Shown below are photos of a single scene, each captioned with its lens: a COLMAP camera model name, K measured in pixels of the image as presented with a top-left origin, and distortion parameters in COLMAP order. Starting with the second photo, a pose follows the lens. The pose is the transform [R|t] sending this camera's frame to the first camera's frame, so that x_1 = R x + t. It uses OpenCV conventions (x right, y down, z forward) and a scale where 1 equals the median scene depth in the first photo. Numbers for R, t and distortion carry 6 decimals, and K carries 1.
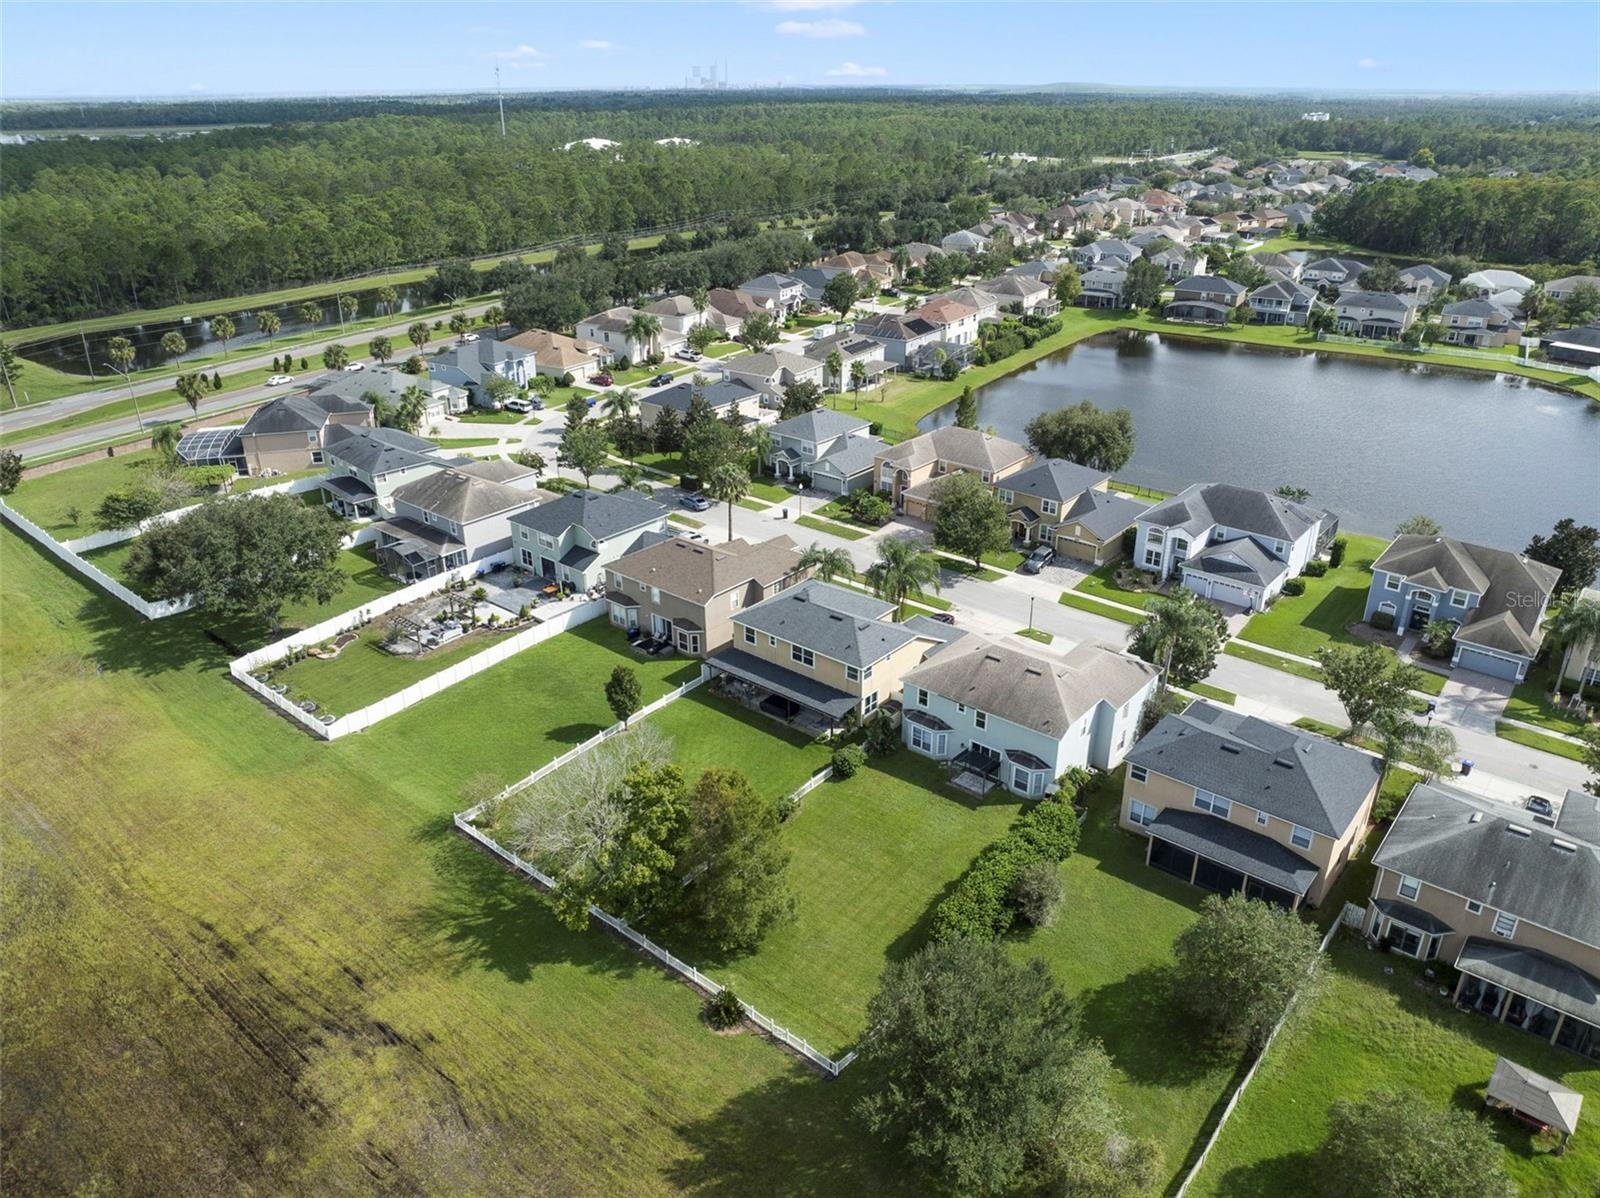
lens RADIAL K [[1120.4, 0, 800.0], [0, 1120.4, 599.0], [0, 0, 1]] dist [-0.009276, -0.002617]
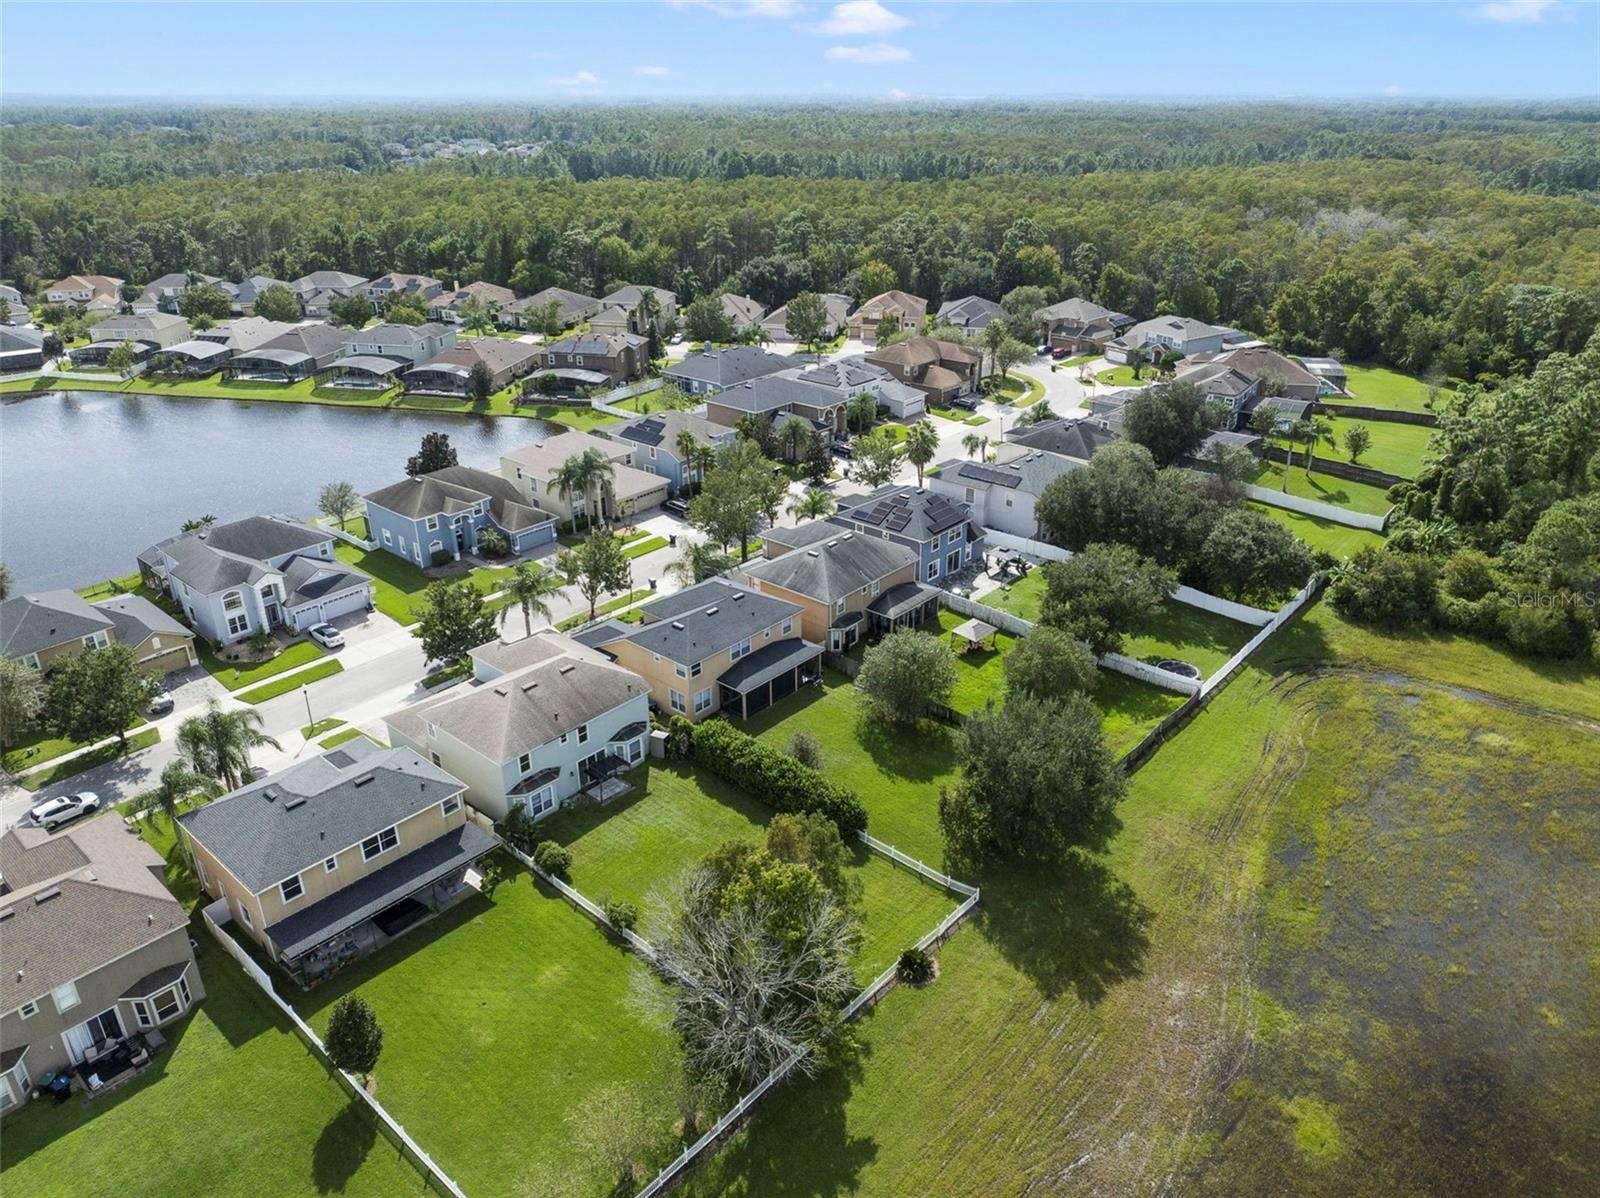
lens RADIAL K [[1120.4, 0, 800.0], [0, 1120.4, 599.0], [0, 0, 1]] dist [-0.009276, -0.002617]
pose [[0.035052, -0.423938, 0.905013, -0.621401], [0.432344, 0.822877, 0.368718, -0.249720], [-0.901027, 0.378353, 0.212131, 0.526088]]
